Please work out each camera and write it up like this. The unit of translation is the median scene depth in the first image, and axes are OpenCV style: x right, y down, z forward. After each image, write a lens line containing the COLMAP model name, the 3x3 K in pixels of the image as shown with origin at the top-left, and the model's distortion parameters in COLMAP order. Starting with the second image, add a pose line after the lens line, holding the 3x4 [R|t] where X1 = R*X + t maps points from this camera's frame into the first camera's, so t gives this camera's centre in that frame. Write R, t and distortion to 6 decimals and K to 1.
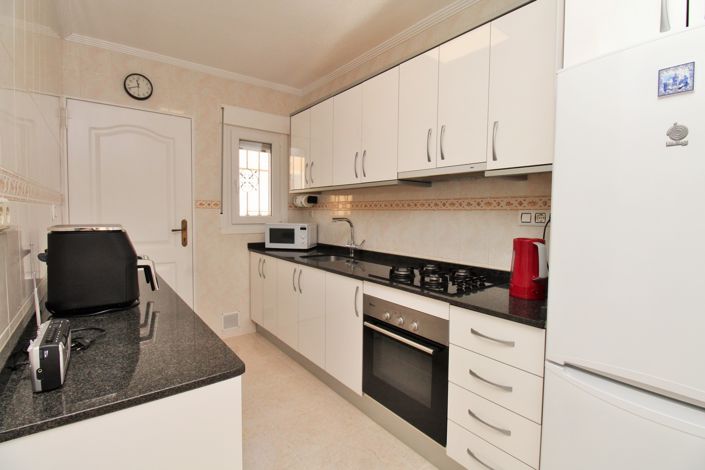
lens RADIAL K [[327.6, 0, 347.1], [0, 327.6, 227.6], [0, 0, 1]] dist [0.000837, 0.000147]
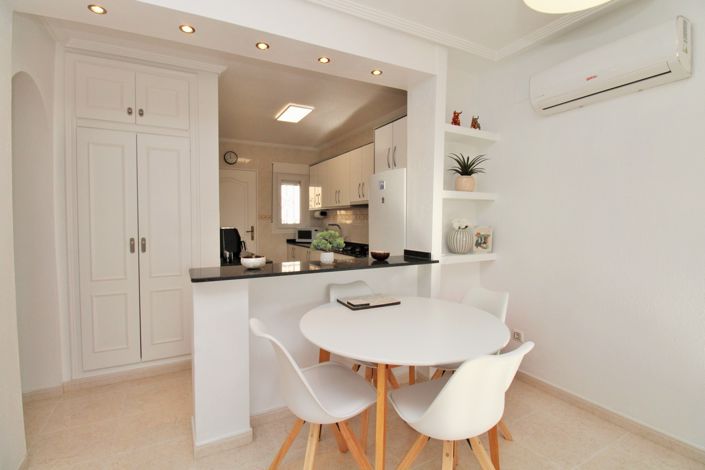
lens RADIAL K [[327.6, 0, 354.4], [0, 327.6, 236.2], [0, 0, 1]] dist [0.000837, 0.000147]
pose [[0.990694, -0.002399, -0.136084, 0.293785], [0.002212, 0.999996, -0.001522, 0.034866], [0.136087, 0.001206, 0.990696, -0.681336]]
